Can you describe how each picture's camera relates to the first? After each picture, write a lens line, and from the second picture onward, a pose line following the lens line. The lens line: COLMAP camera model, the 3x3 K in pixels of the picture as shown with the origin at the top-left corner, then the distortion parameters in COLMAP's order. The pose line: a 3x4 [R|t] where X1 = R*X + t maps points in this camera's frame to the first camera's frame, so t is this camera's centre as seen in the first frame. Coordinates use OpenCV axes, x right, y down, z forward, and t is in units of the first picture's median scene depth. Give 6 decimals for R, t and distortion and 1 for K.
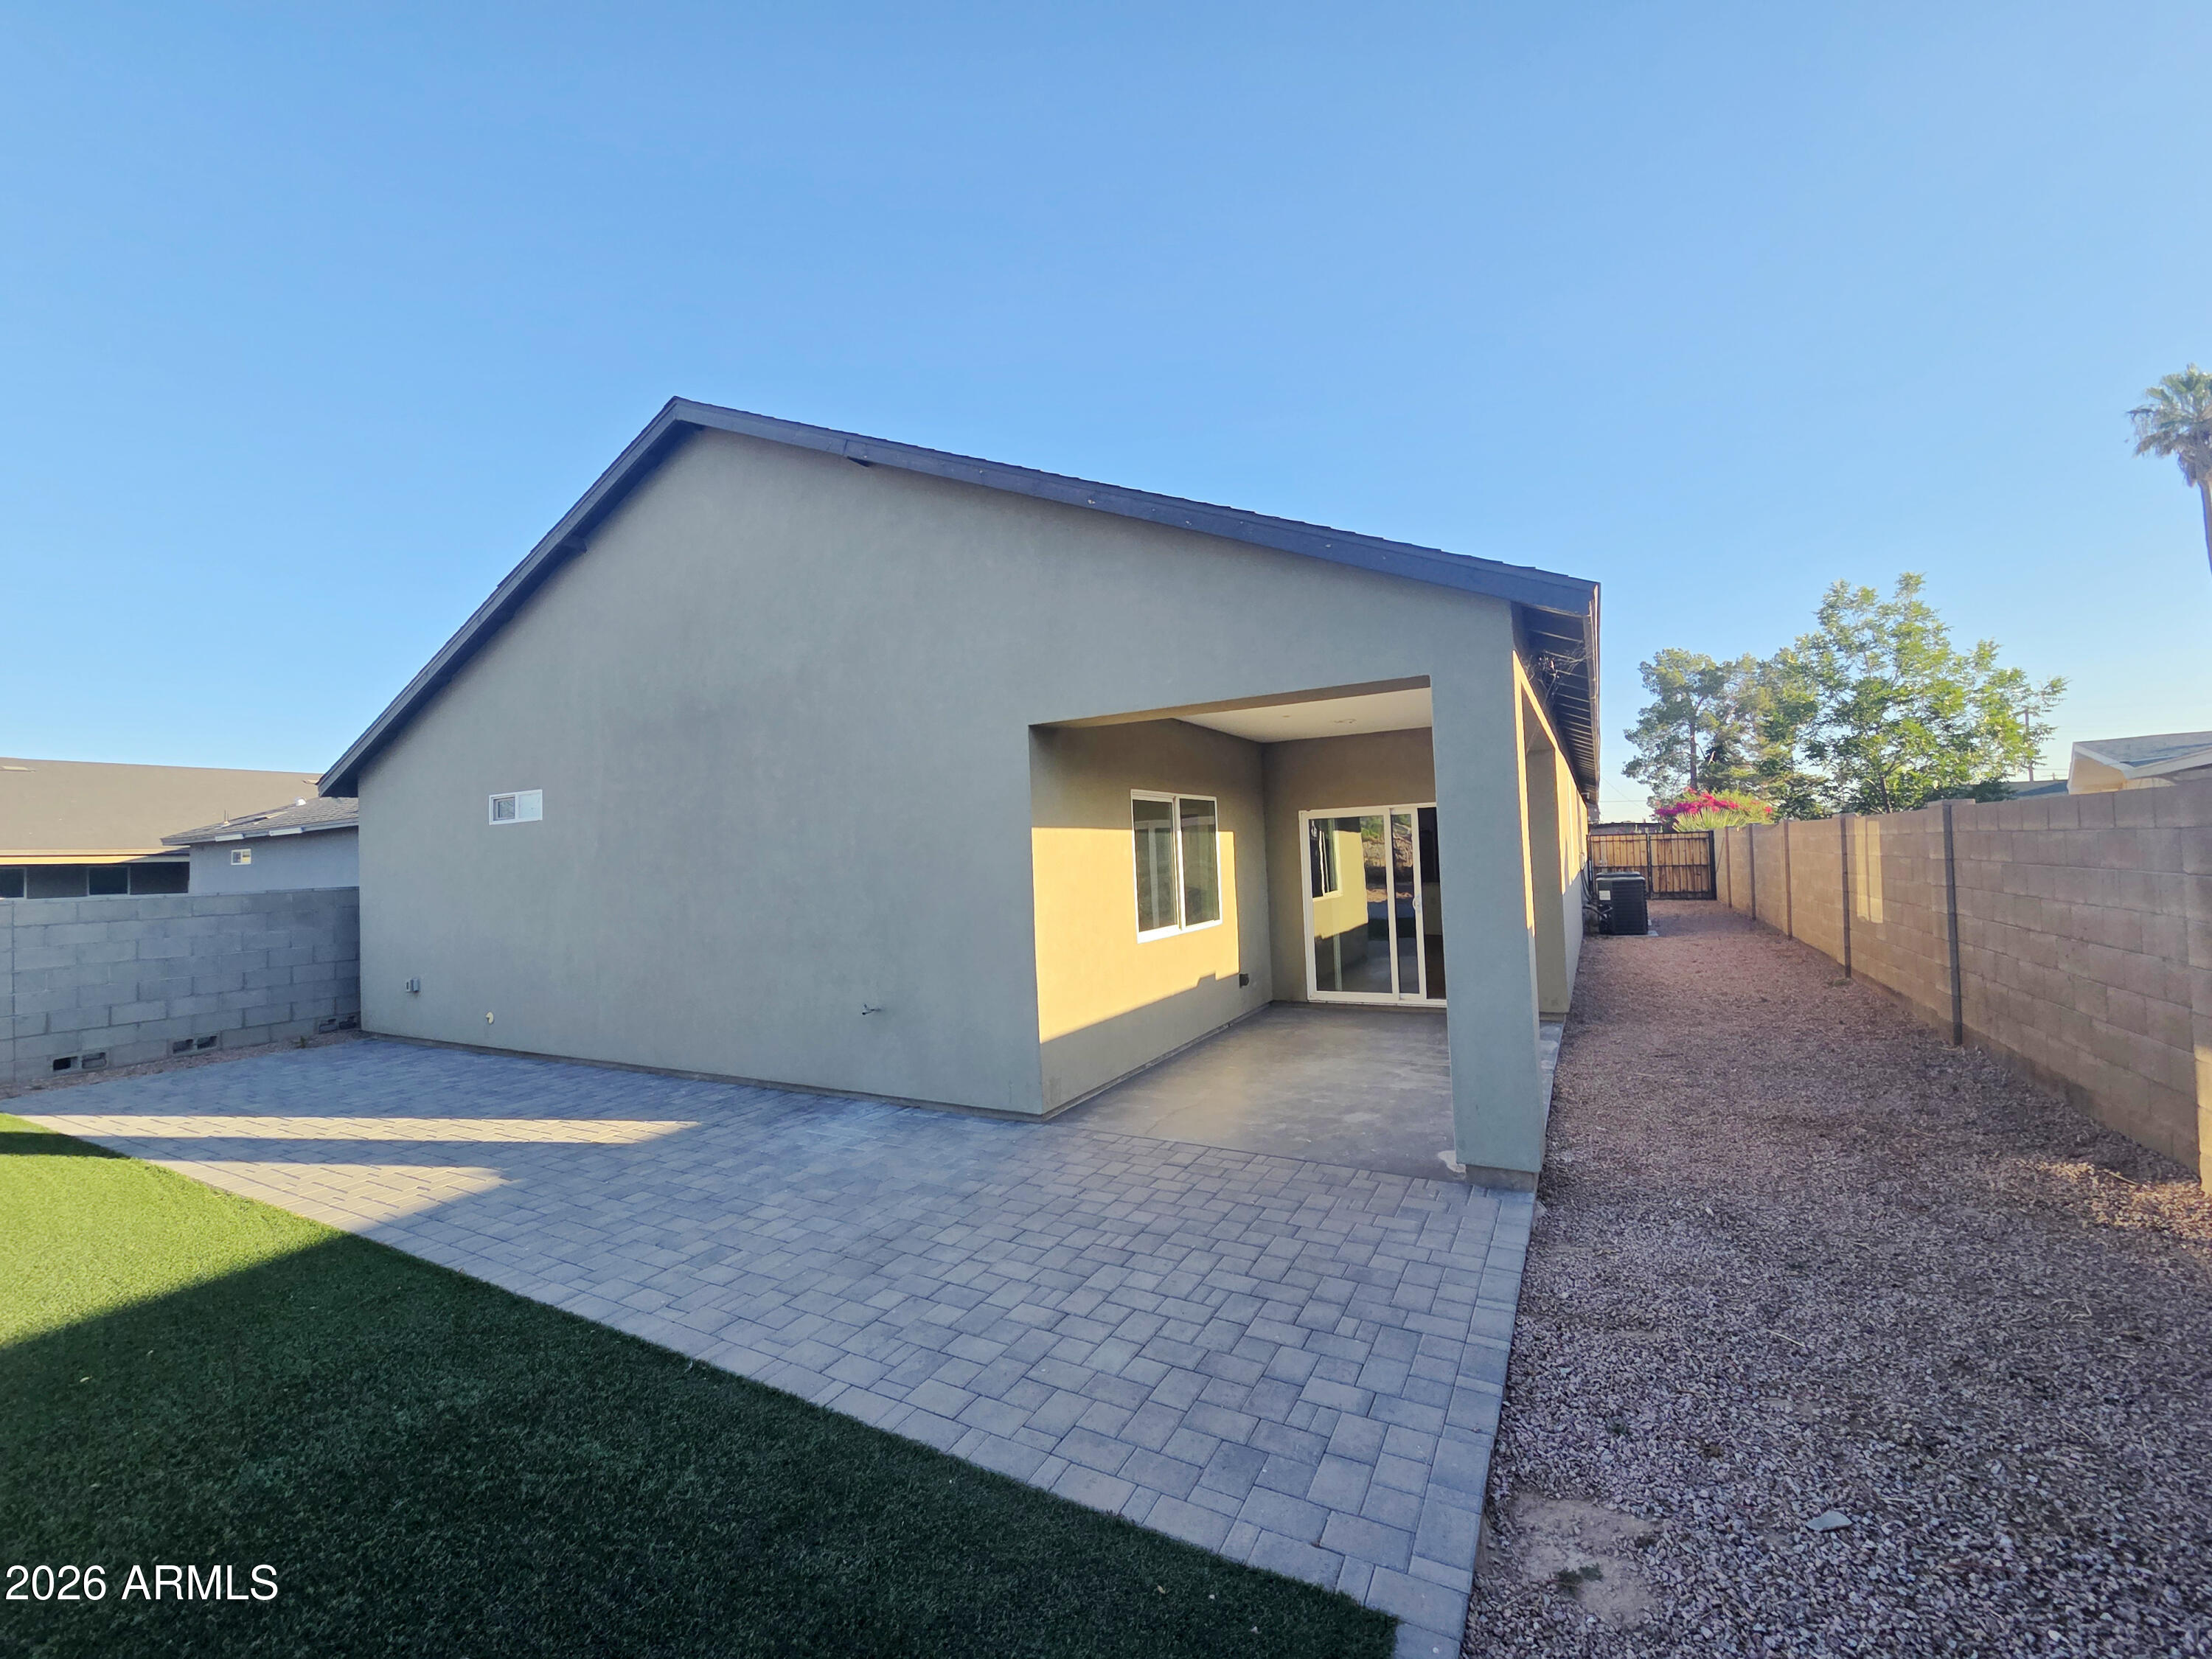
lens RADIAL K [[901.9, 0, 1098.1], [0, 901.9, 831.1], [0, 0, 1]] dist [-0.000521, 0.000043]
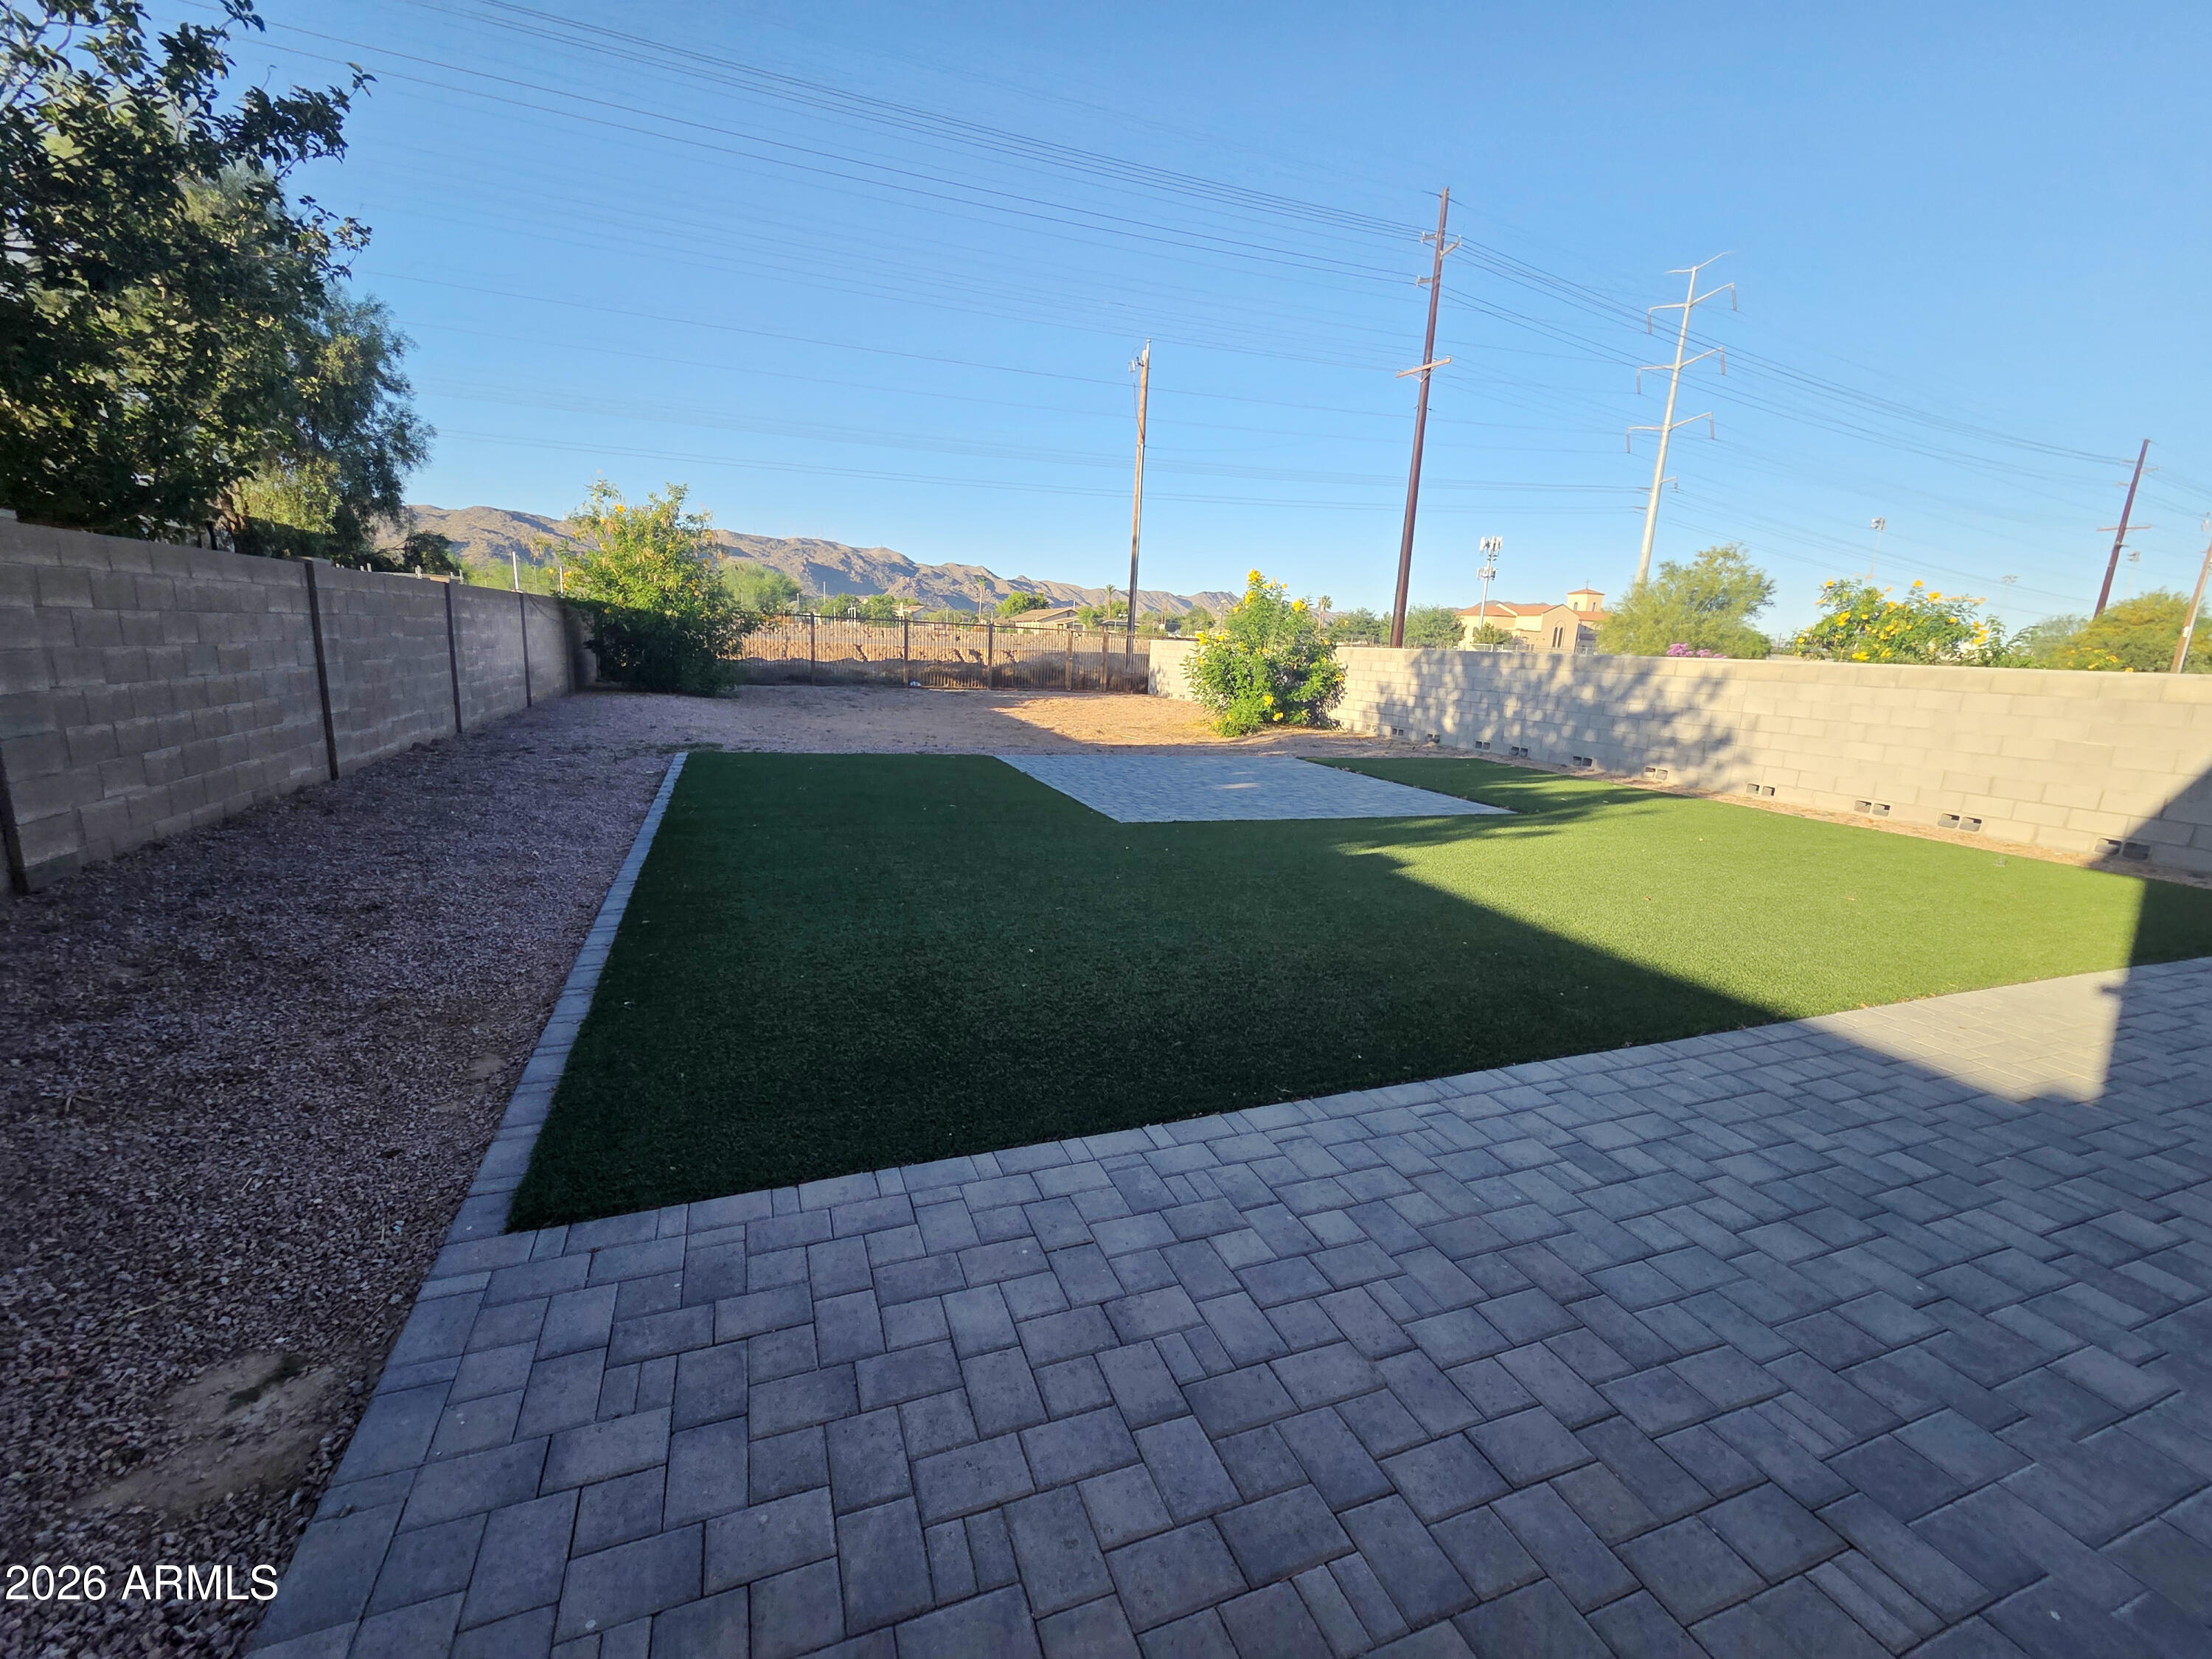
lens RADIAL K [[901.9, 0, 1098.1], [0, 901.9, 831.1], [0, 0, 1]] dist [-0.000521, 0.000043]
pose [[-0.643483, 0.164383, -0.747601, 0.325436], [0.001312, 0.976904, 0.213673, 0.069652], [0.765459, 0.136514, -0.628837, 1.169620]]
